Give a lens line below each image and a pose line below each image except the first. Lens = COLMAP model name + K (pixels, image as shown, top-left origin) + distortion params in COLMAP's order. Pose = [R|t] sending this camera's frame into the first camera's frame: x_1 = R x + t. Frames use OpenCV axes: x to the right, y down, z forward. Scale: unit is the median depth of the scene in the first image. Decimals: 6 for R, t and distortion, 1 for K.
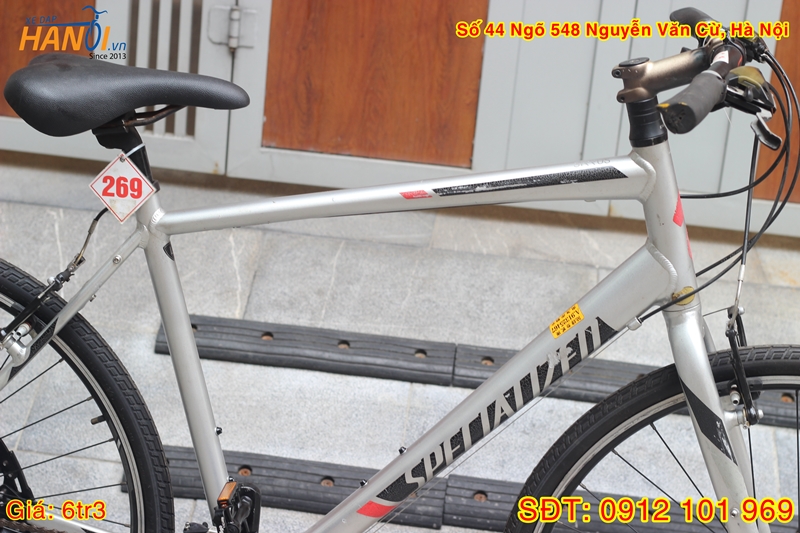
lens RADIAL K [[1870.6, 0, 400.0], [0, 1870.6, 266.5], [0, 0, 1]] dist [-0.108487, -0.610375]
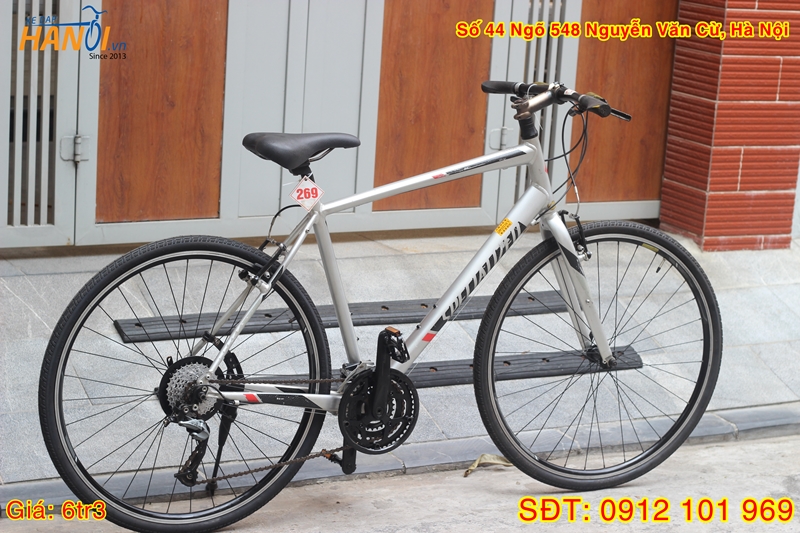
lens RADIAL K [[1870.6, 0, 400.0], [0, 1870.6, 266.5], [0, 0, 1]] dist [-0.108487, -0.610375]
pose [[0.843016, -0.153751, 0.515446, -0.683337], [0.197794, 0.979745, -0.031248, 0.071608], [-0.500202, 0.128295, 0.856352, -0.464077]]
